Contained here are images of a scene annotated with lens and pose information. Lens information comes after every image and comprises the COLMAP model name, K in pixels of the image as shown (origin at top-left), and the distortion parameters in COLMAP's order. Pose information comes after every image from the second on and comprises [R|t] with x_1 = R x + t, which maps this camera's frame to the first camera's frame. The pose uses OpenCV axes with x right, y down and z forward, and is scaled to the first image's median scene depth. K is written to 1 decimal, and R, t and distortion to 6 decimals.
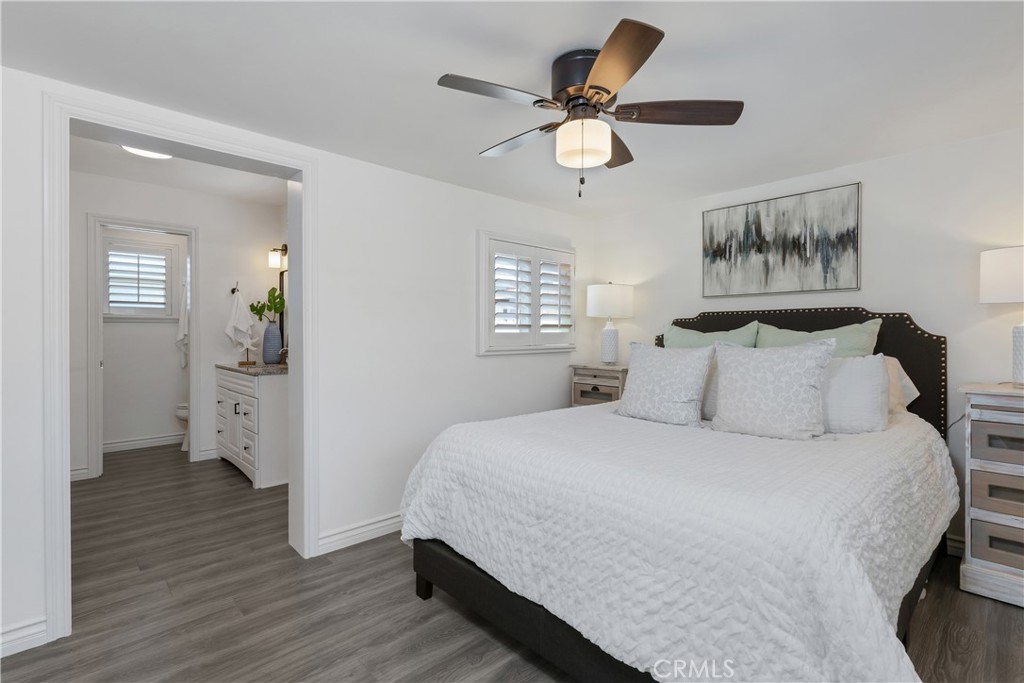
lens RADIAL K [[475.4, 0, 513.4], [0, 475.4, 333.9], [0, 0, 1]] dist [-0.003350, 0.003687]
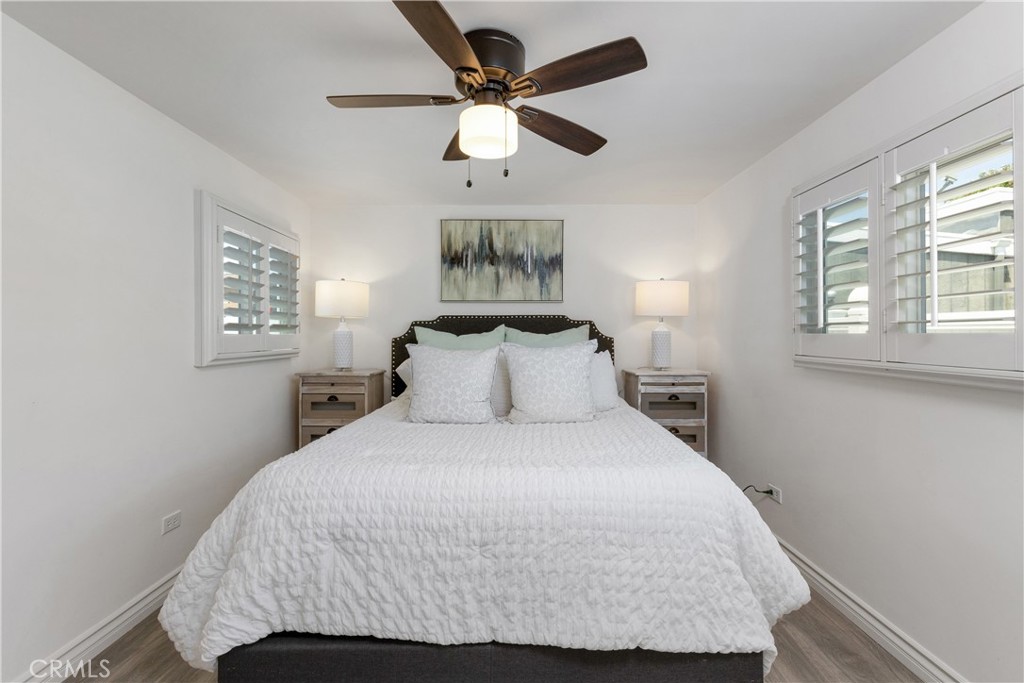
lens RADIAL K [[475.4, 0, 509.6], [0, 475.4, 336.4], [0, 0, 1]] dist [-0.003350, 0.003687]
pose [[0.690704, -0.001418, 0.723137, -0.296083], [0.001303, 0.999999, 0.000716, 0.000328], [-0.723137, 0.000447, 0.690705, 0.192460]]
